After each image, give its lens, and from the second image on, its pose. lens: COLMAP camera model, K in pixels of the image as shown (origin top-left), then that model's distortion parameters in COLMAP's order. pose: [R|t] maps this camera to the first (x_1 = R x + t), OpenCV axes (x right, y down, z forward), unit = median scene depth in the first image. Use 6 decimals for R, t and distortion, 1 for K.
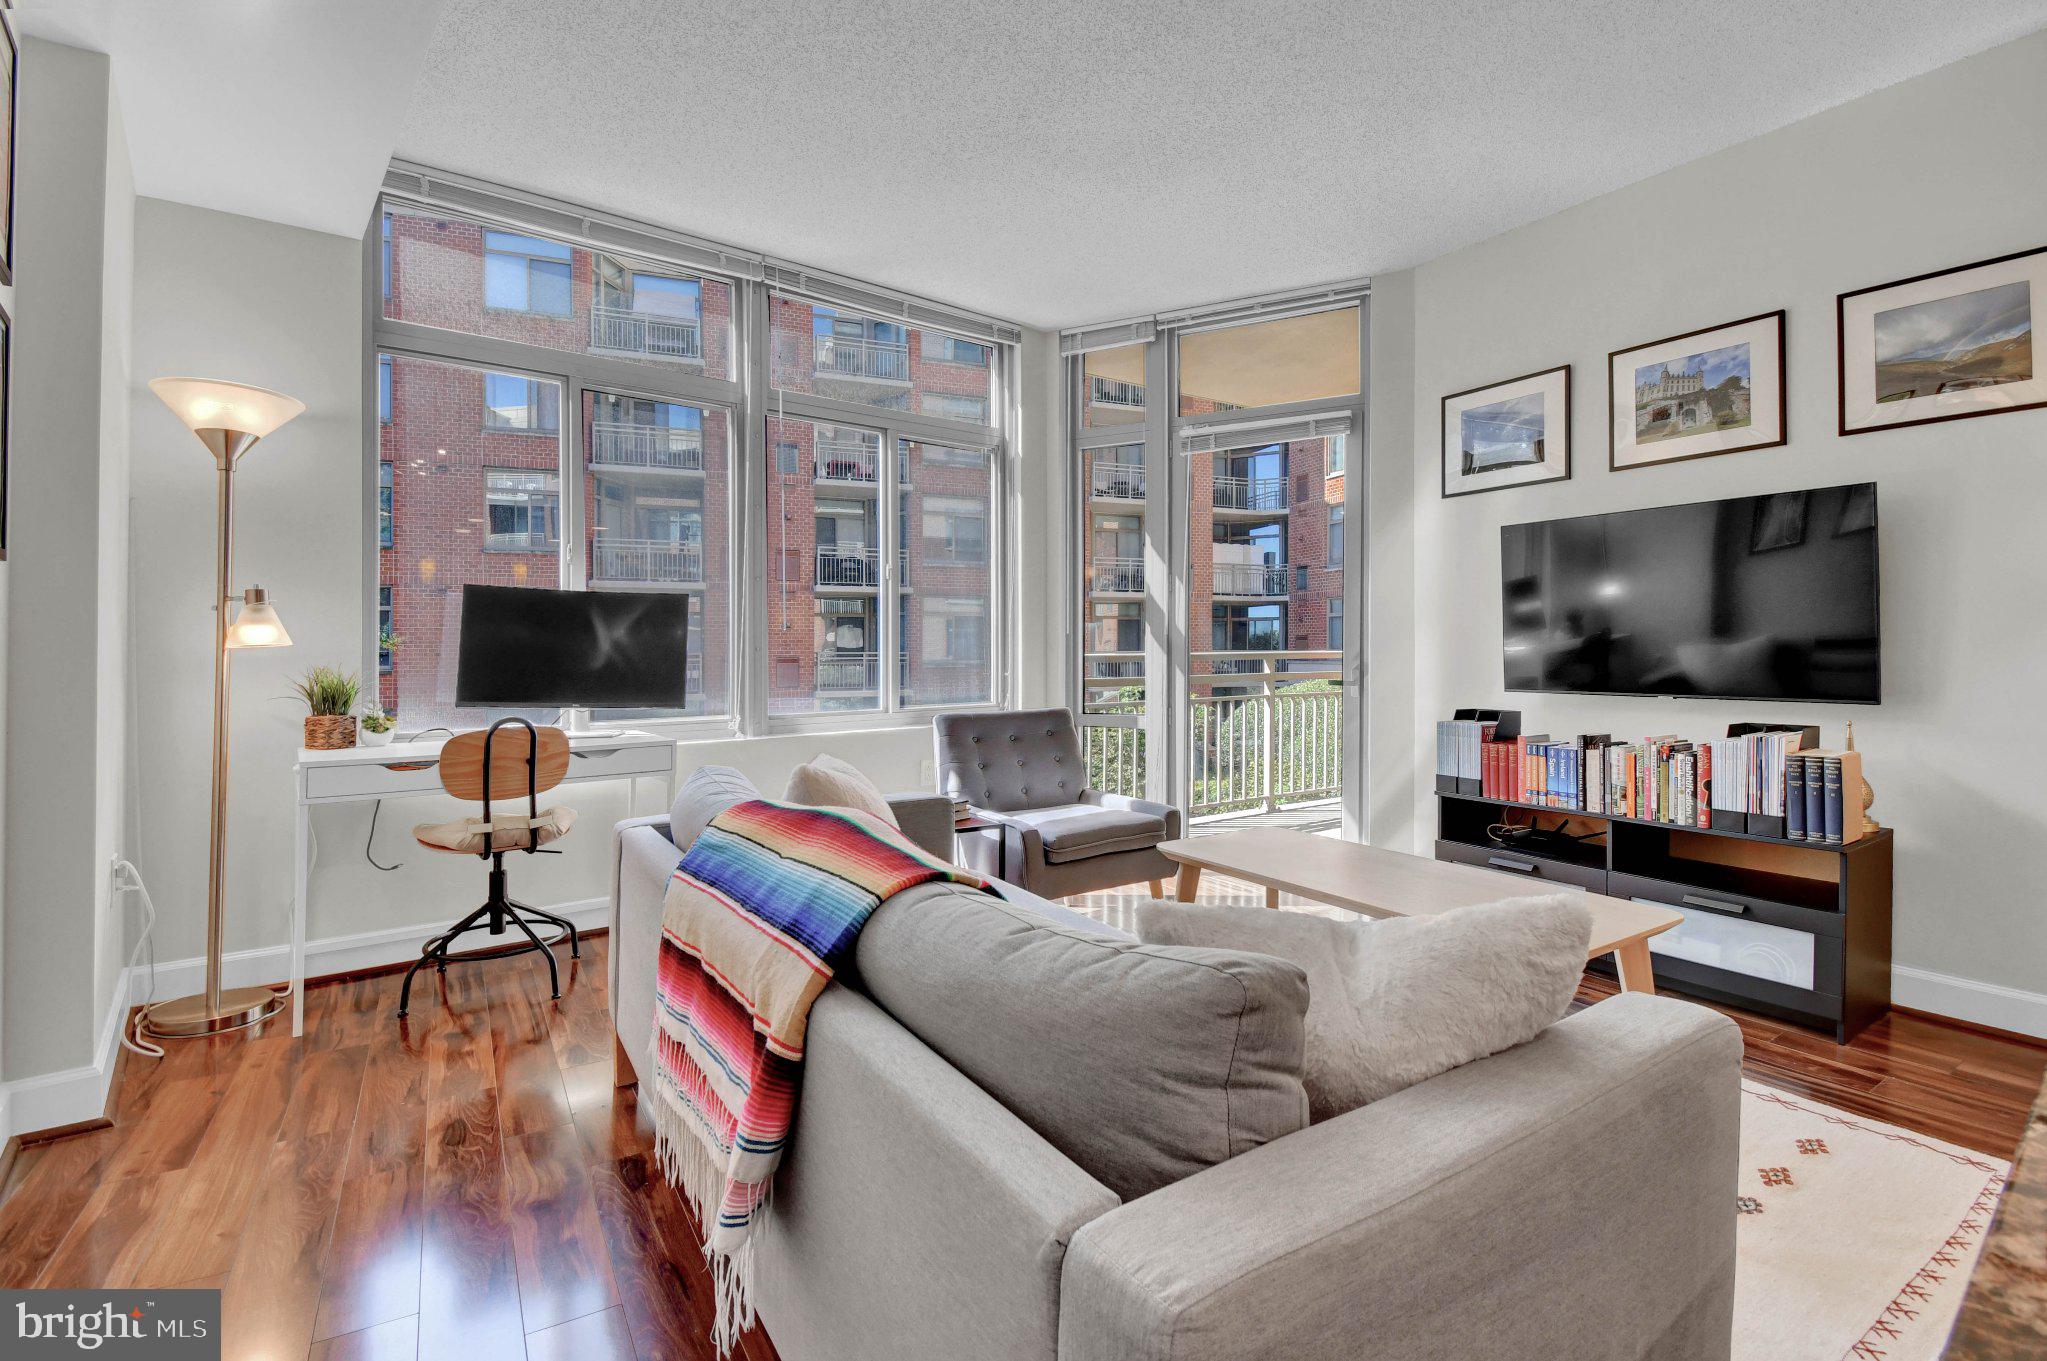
lens RADIAL K [[930.0, 0, 1022.8], [0, 930.0, 640.9], [0, 0, 1]] dist [-0.000362, -0.000029]
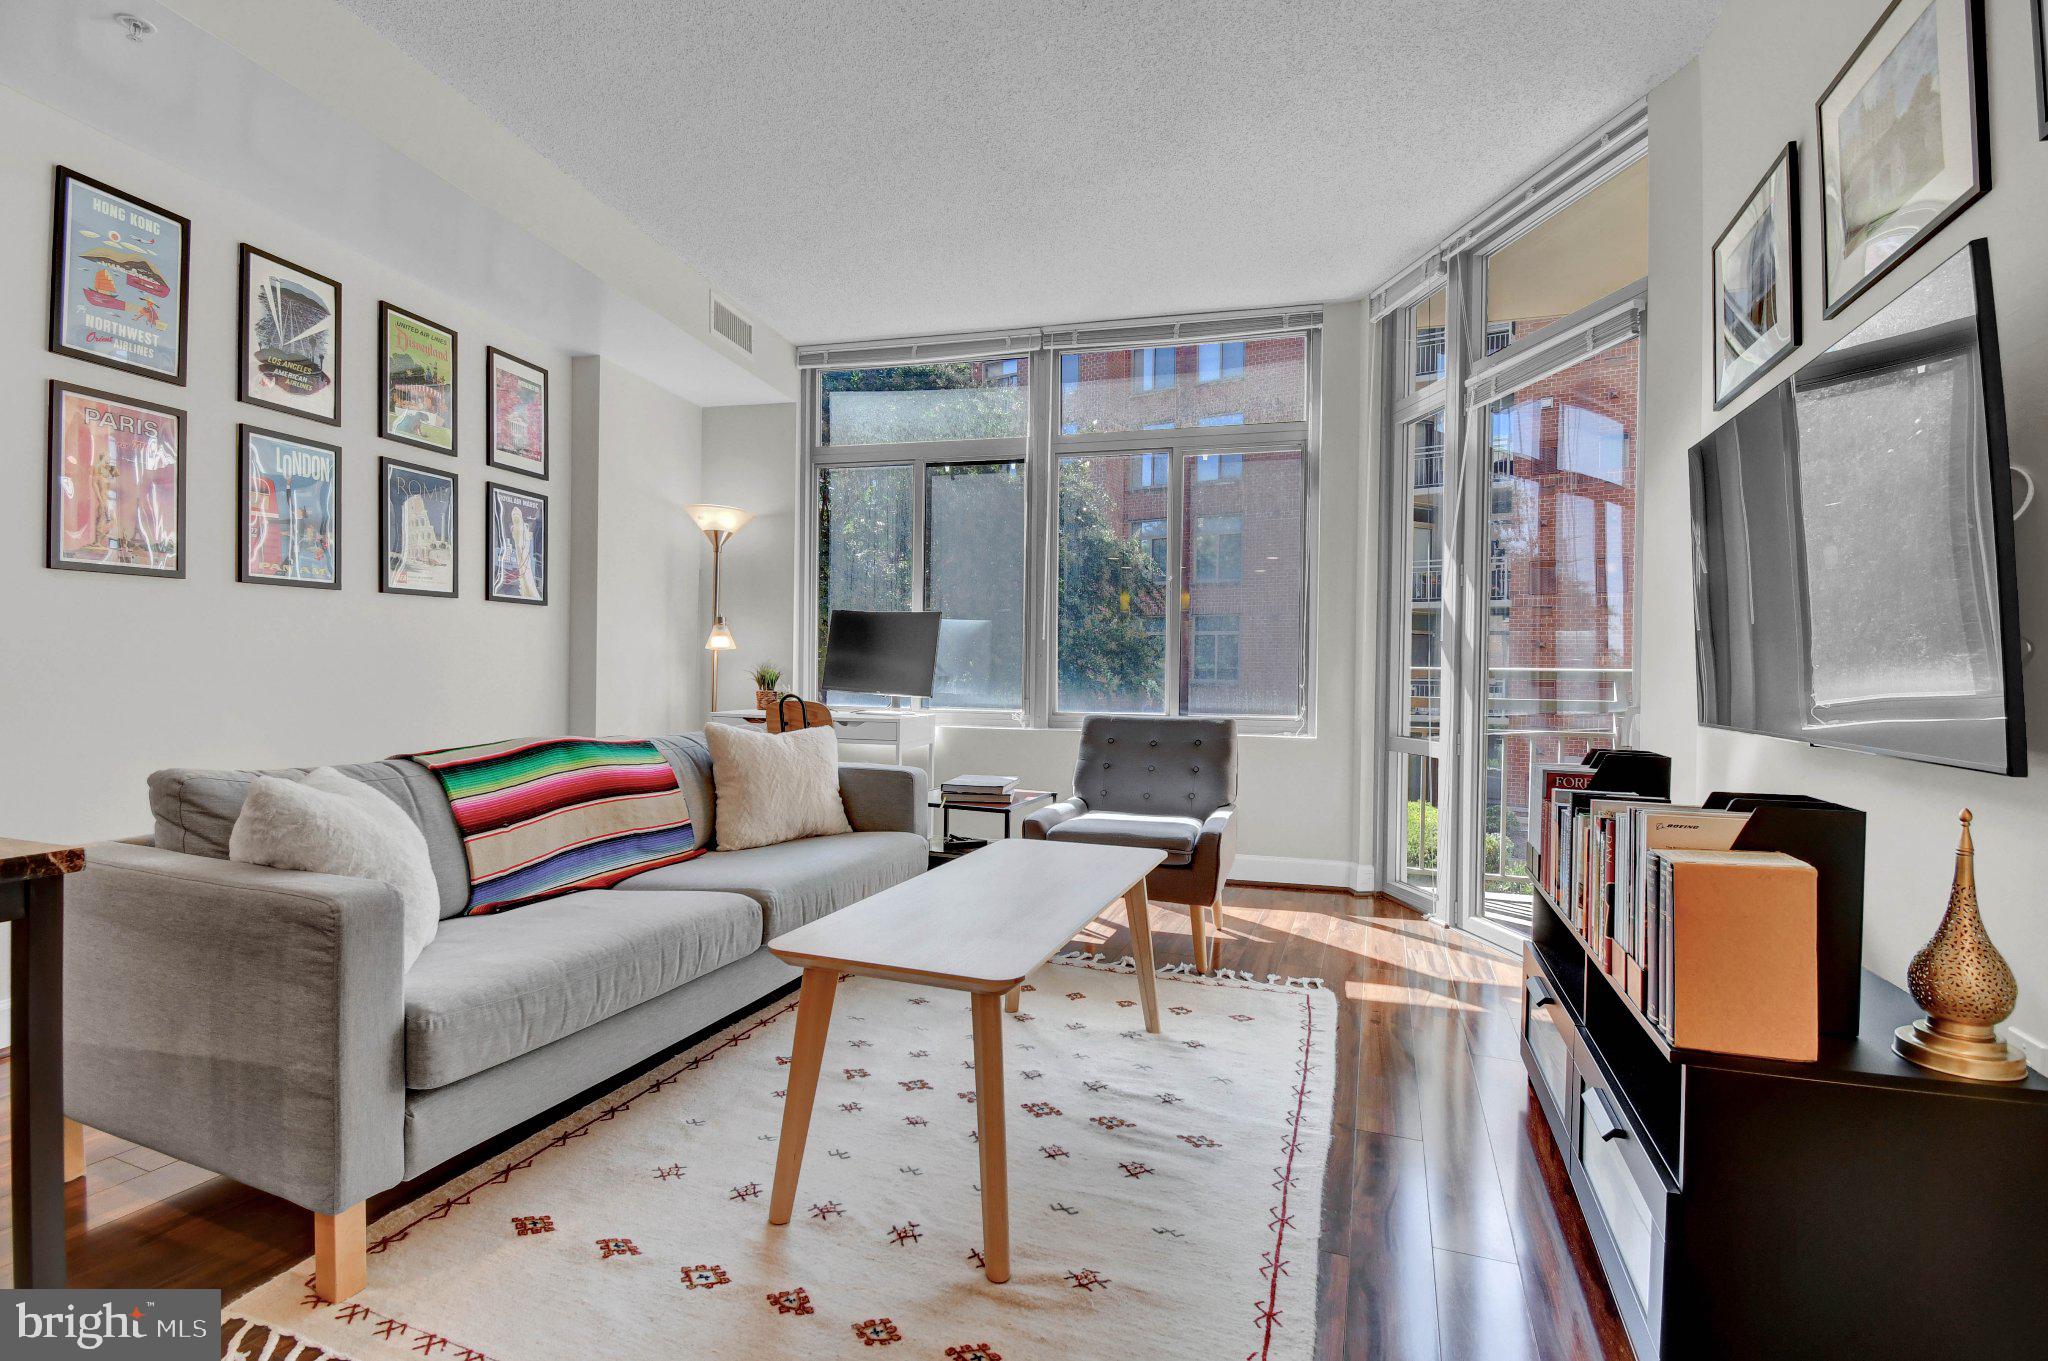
lens RADIAL K [[930.5, 0, 1023.3], [0, 930.5, 640.9], [0, 0, 1]] dist [-0.000362, -0.000029]
pose [[0.591967, -0.015052, -0.805822, 0.660508], [-0.013880, 0.999487, -0.028867, 0.023948], [0.805843, 0.028273, 0.591454, 0.280807]]
